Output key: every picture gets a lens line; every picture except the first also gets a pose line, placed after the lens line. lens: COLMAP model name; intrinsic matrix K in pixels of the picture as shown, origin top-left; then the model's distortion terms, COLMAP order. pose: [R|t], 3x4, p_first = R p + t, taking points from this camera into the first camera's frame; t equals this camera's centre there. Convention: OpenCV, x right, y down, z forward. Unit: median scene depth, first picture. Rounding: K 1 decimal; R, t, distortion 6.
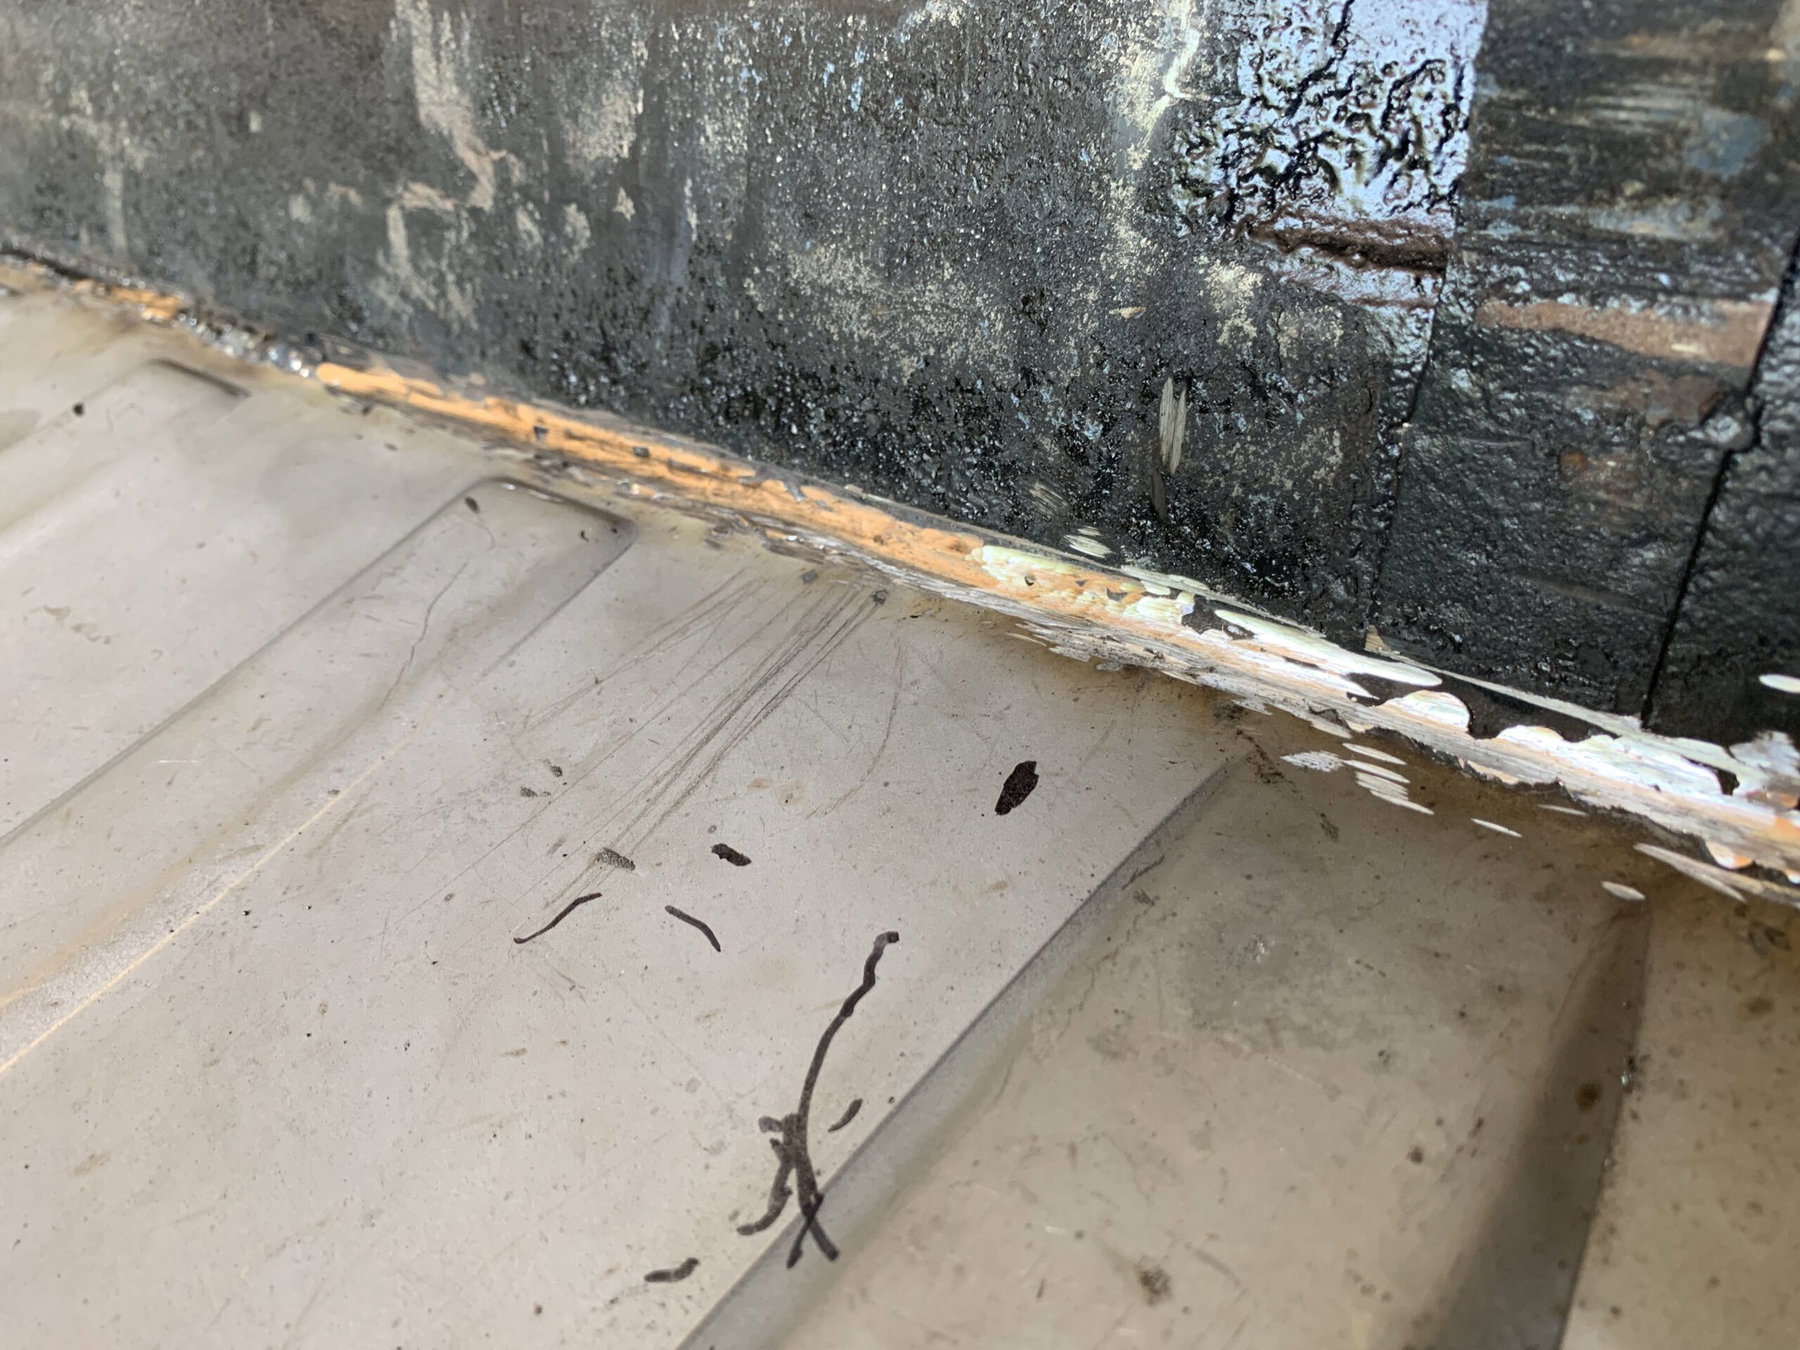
lens RADIAL K [[1366.8, 0, 903.5], [0, 1366.8, 668.2], [0, 0, 1]] dist [-0.004418, -0.005895]
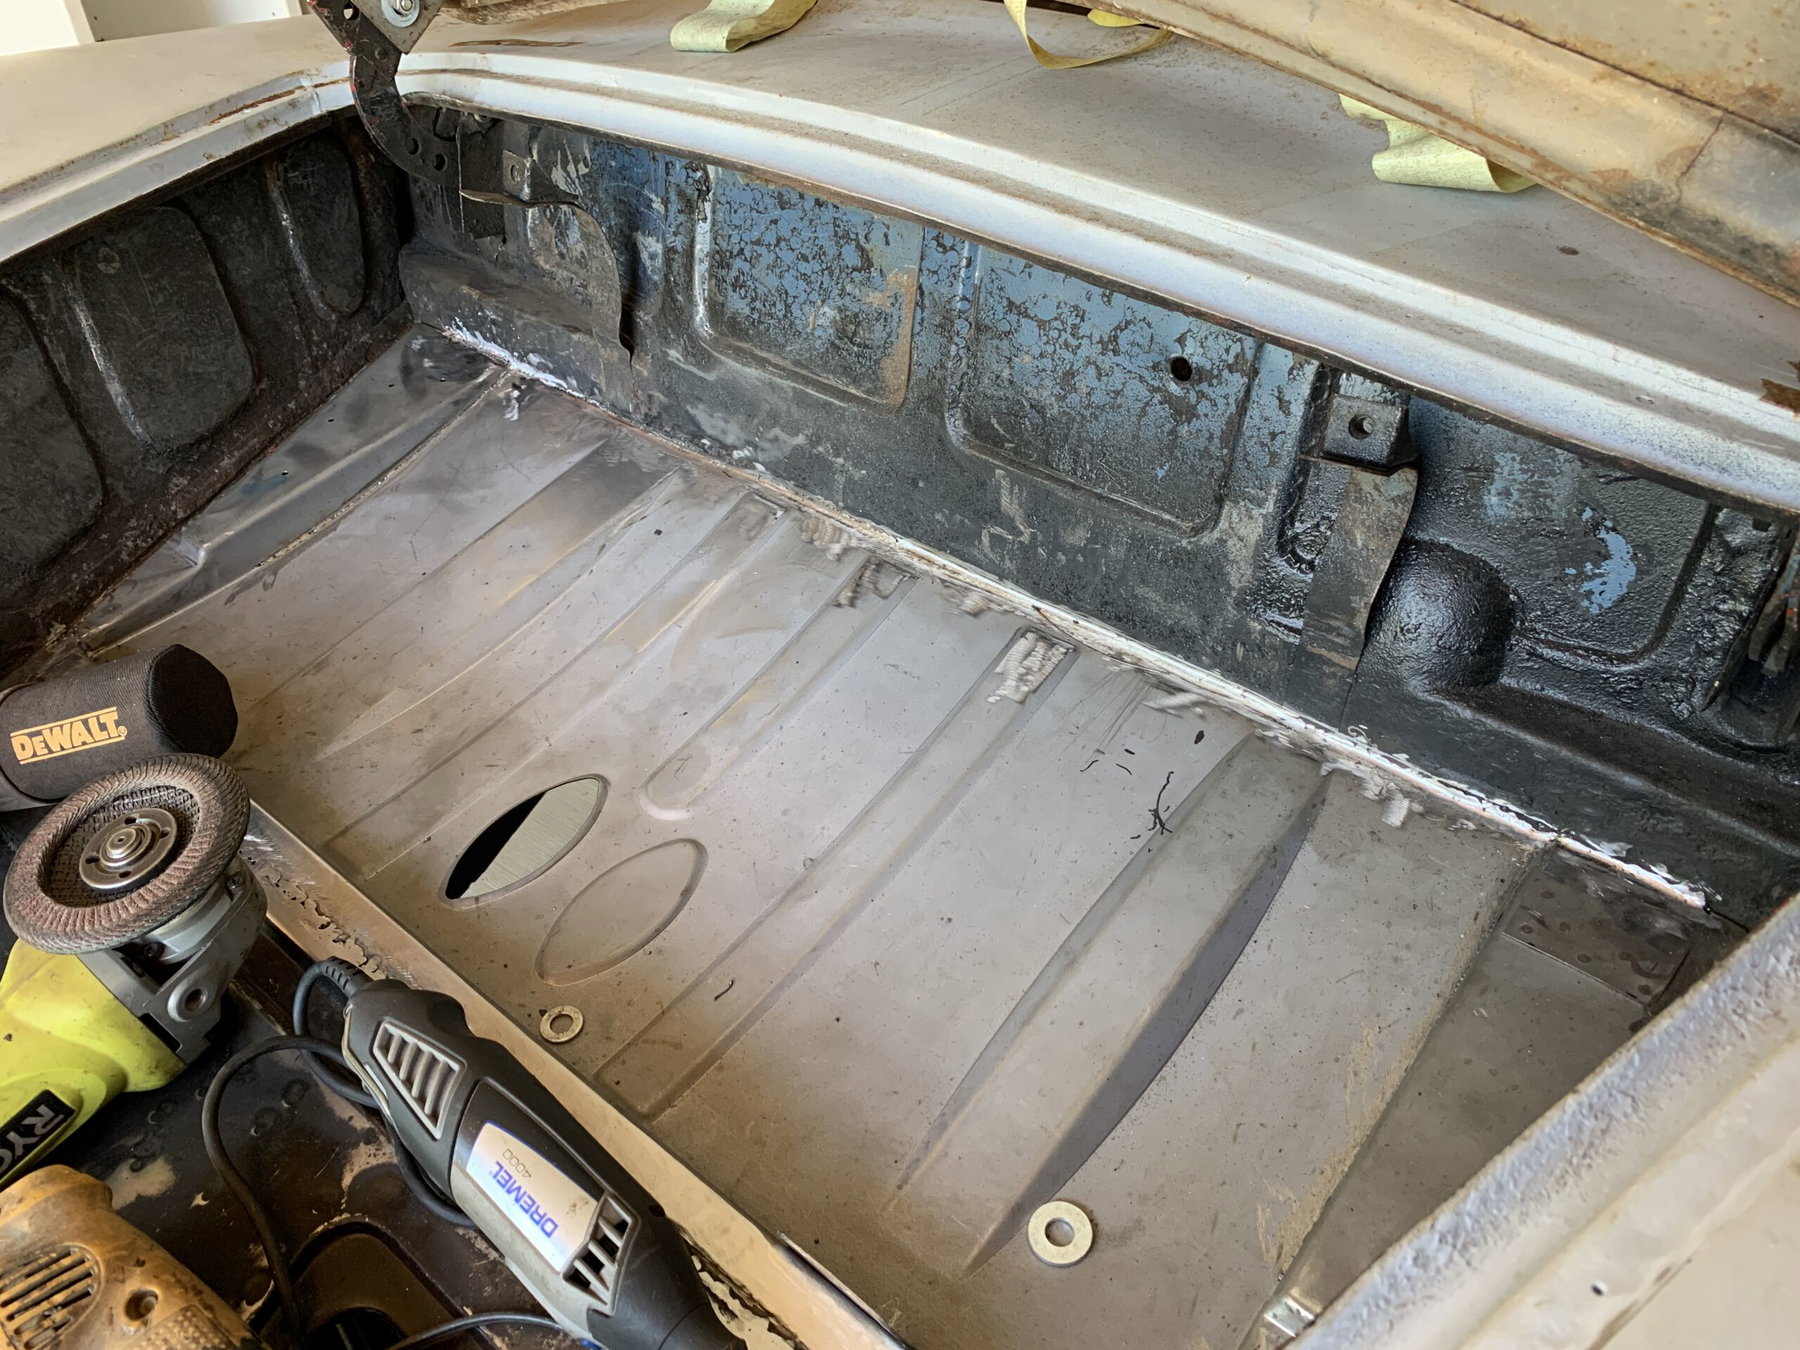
lens RADIAL K [[1363.9, 0, 898.2], [0, 1363.9, 672.2], [0, 0, 1]] dist [0.116008, -0.002564]
pose [[0.999159, 0.003080, -0.040895, -0.622797], [0.004140, 0.984505, 0.175308, -0.792642], [0.040801, -0.175330, 0.983664, -2.939583]]
